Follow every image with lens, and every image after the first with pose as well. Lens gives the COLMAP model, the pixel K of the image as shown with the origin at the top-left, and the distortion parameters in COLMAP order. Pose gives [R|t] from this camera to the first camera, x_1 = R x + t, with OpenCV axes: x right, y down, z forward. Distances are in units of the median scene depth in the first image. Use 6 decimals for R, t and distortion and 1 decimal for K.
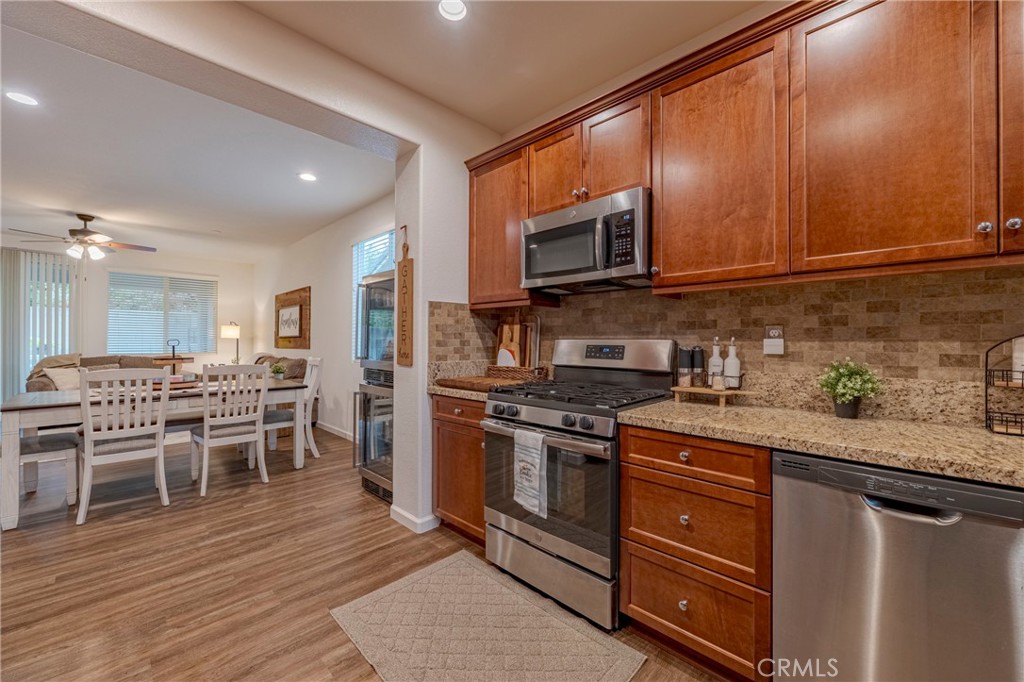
lens RADIAL K [[400.7, 0, 512.0], [0, 400.7, 341.0], [0, 0, 1]] dist [-0.001300, -0.000271]
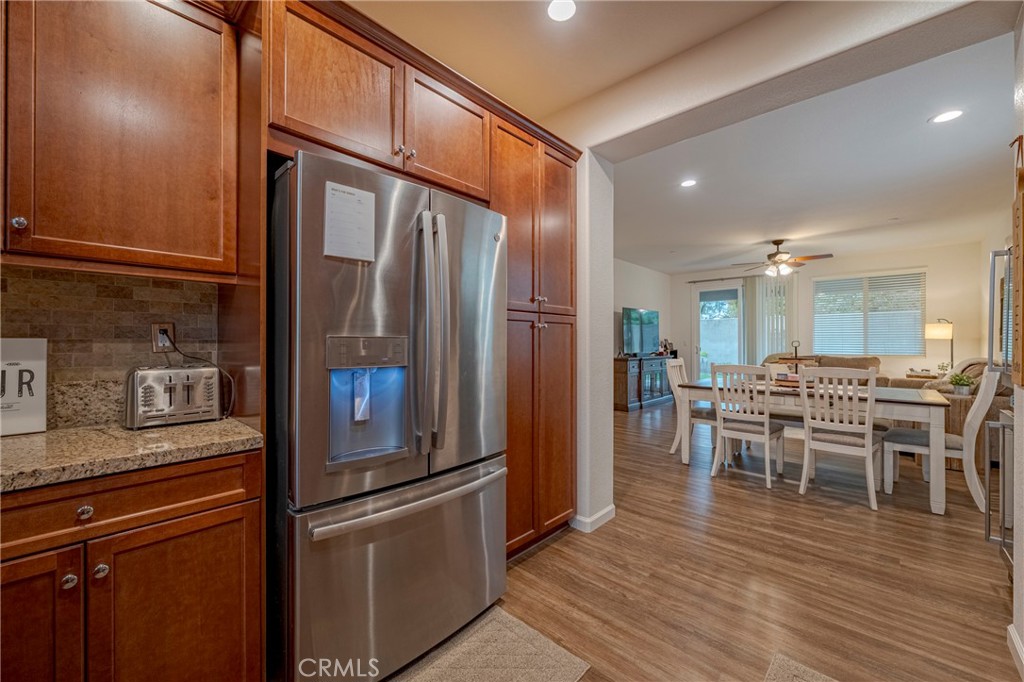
lens RADIAL K [[400.7, 0, 512.0], [0, 400.7, 341.0], [0, 0, 1]] dist [-0.001300, -0.000271]
pose [[0.027327, -0.003865, -0.999619, 0.229192], [0.001651, 0.999991, -0.003821, -0.001059], [0.999625, -0.001546, 0.027333, 0.228462]]
